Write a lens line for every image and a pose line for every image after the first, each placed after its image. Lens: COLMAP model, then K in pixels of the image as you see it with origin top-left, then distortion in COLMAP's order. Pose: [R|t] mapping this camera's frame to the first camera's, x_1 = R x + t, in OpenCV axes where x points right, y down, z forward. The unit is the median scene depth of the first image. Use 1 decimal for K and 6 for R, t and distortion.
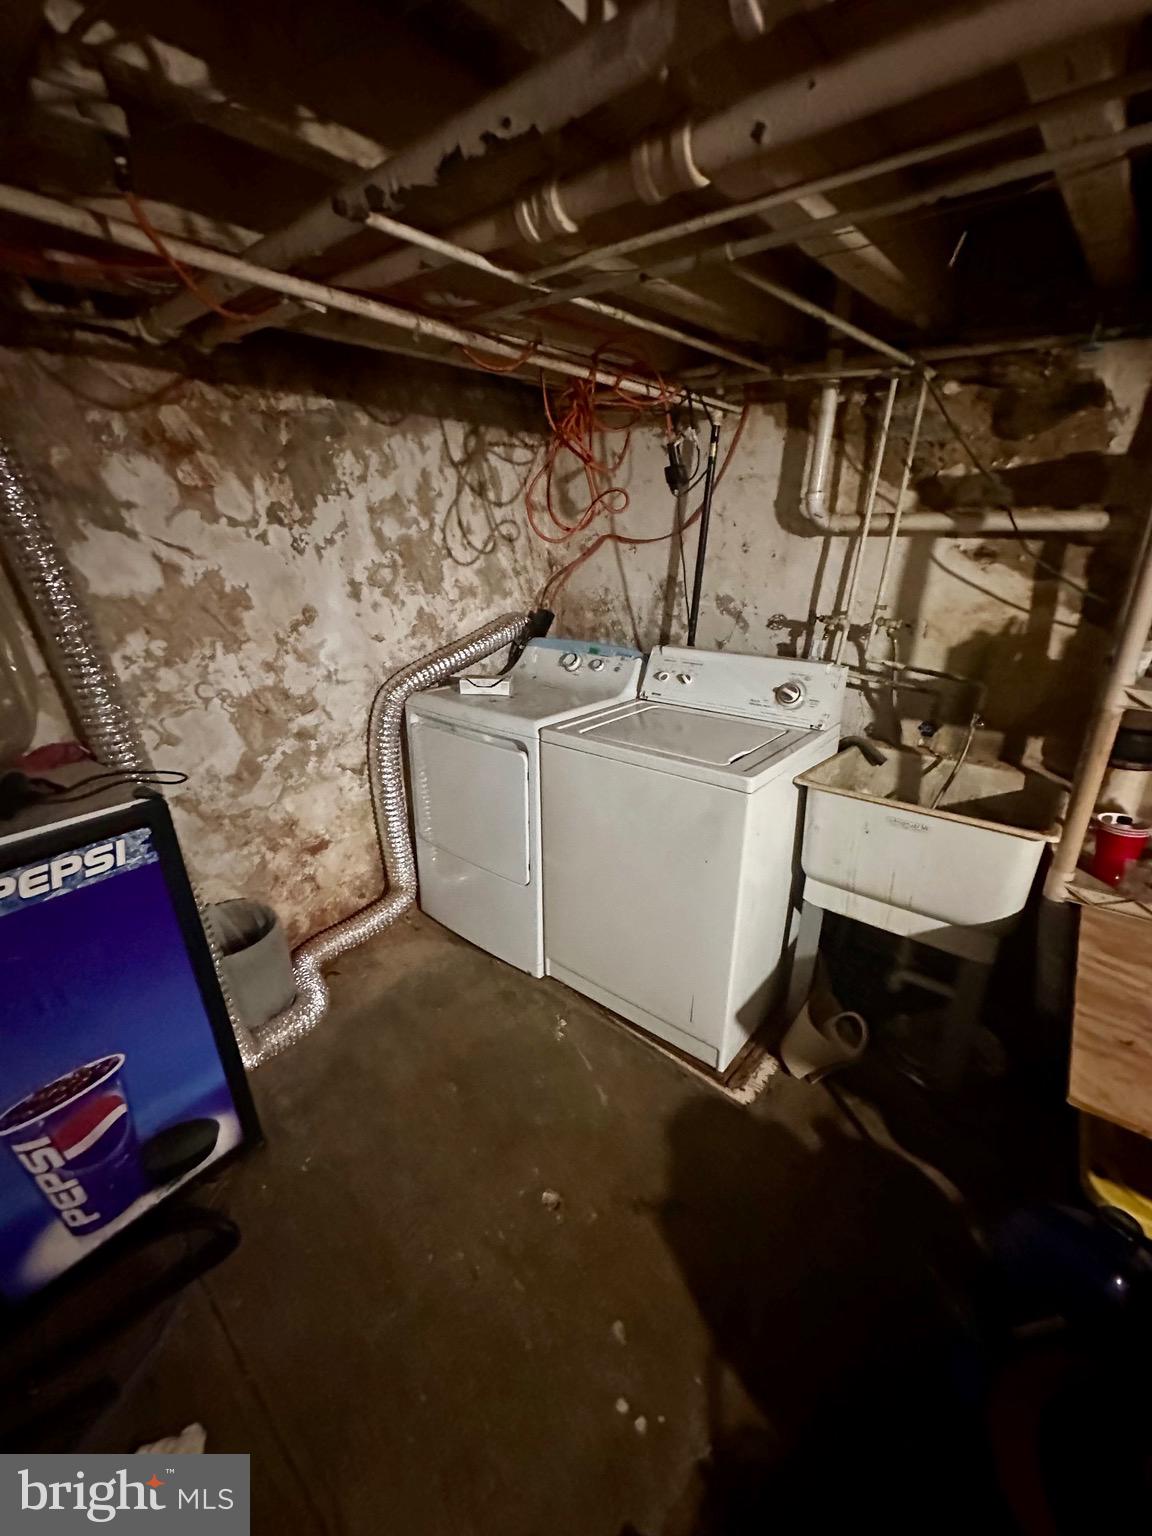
lens RADIAL K [[617.2, 0, 572.6], [0, 617.2, 766.4], [0, 0, 1]] dist [-0.003377, -0.000231]
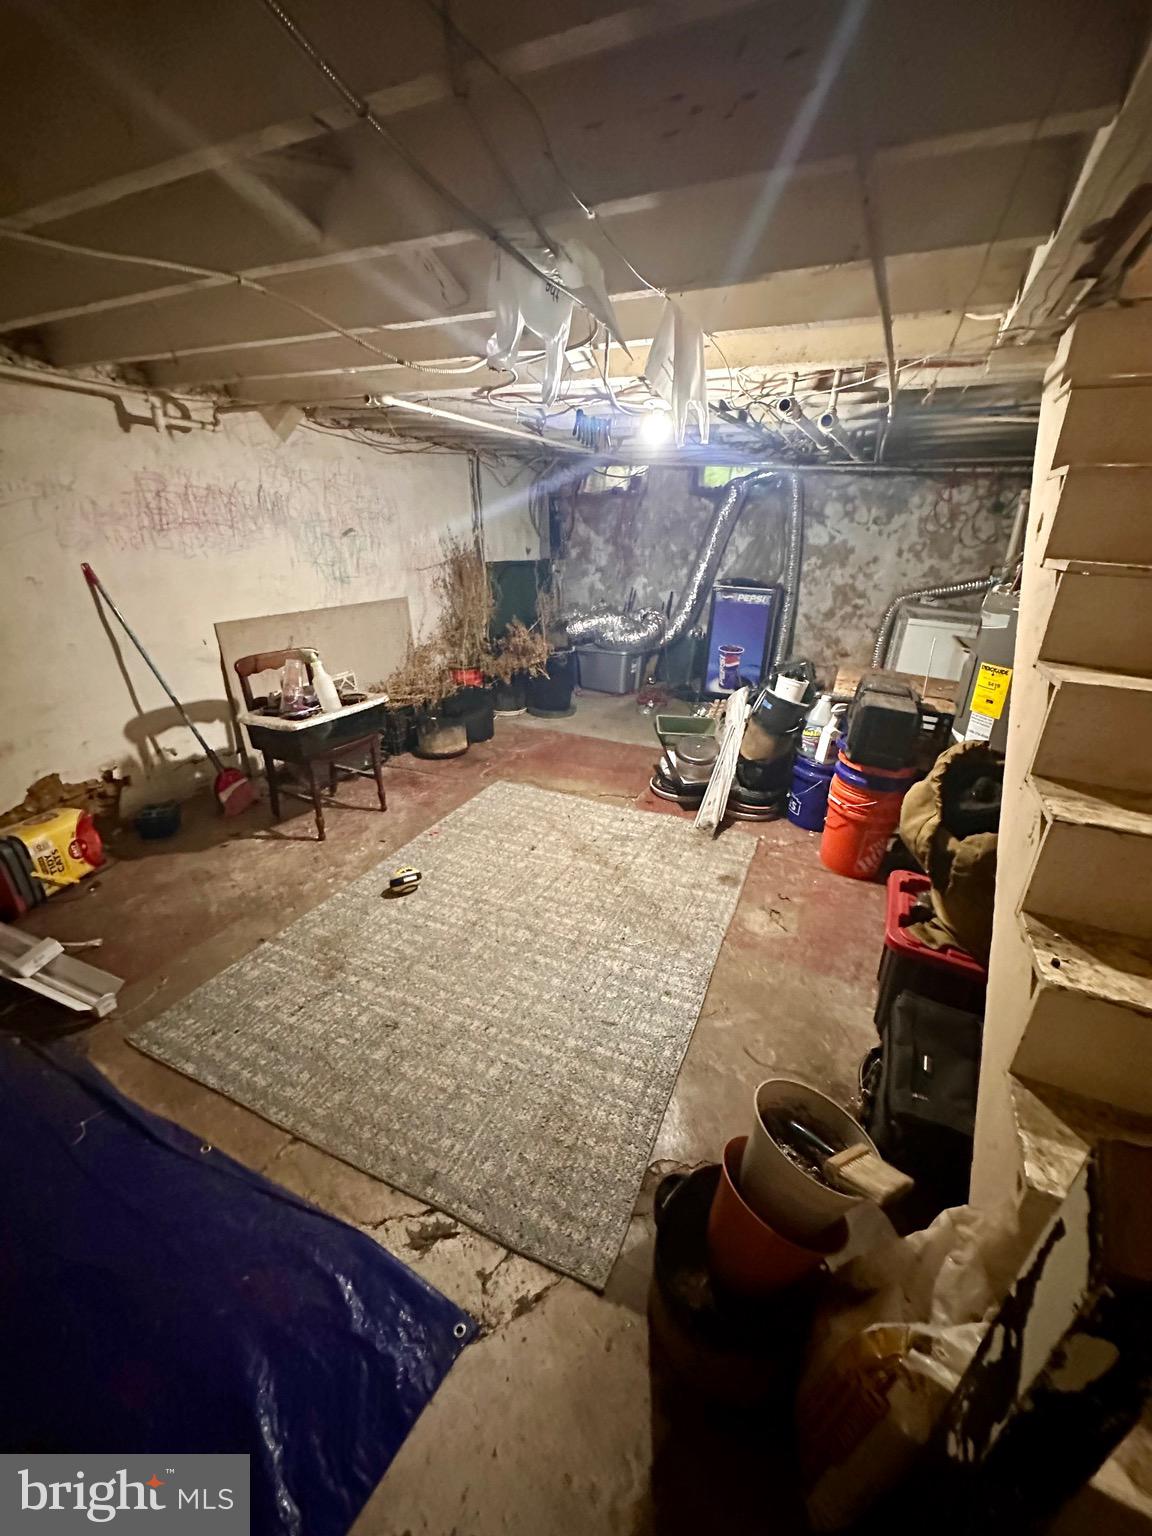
lens RADIAL K [[617.2, 0, 578.4], [0, 617.2, 768.7], [0, 0, 1]] dist [-0.003377, -0.000231]
pose [[0.260614, 0.370810, -0.891392, 1.640137], [-0.377899, 0.888809, 0.259250, 0.290683], [0.888410, 0.269292, 0.371765, -0.723379]]
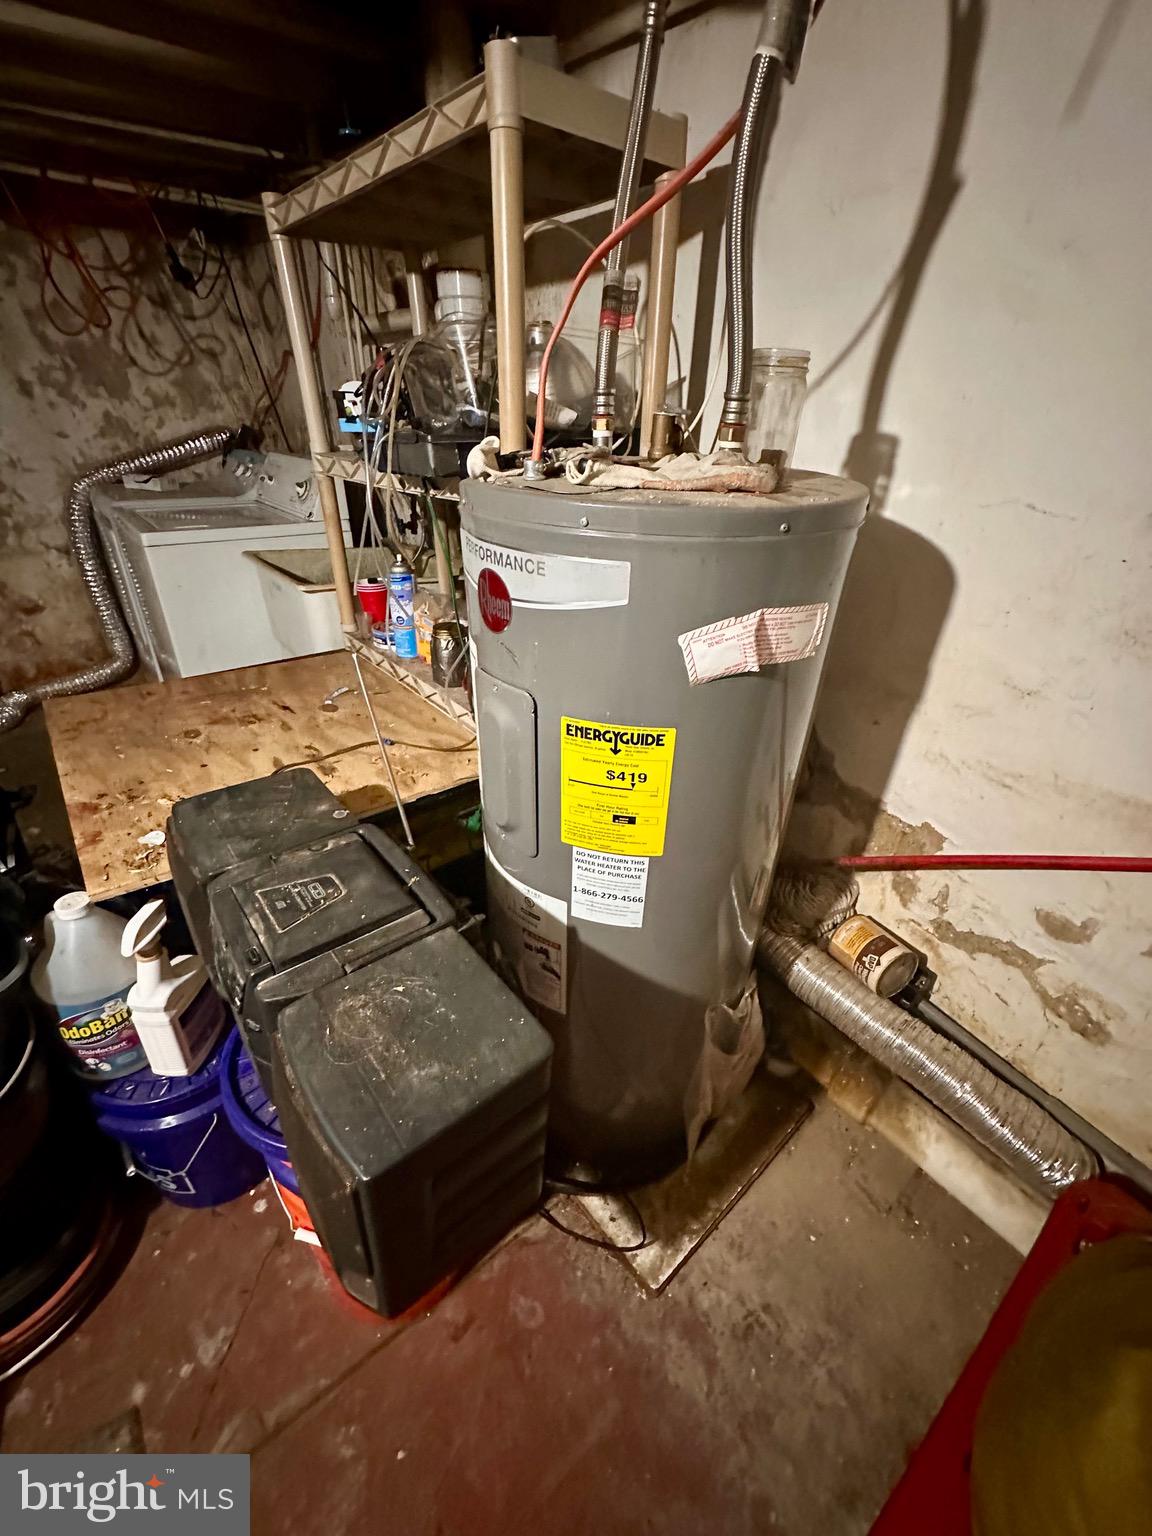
lens RADIAL K [[617.2, 0, 576.5], [0, 617.2, 764.4], [0, 0, 1]] dist [-0.003377, -0.000231]
pose [[0.982546, 0.120741, -0.141507, 0.888595], [-0.095072, 0.979808, 0.175892, 0.111849], [0.159886, -0.159368, 0.974186, -0.105024]]
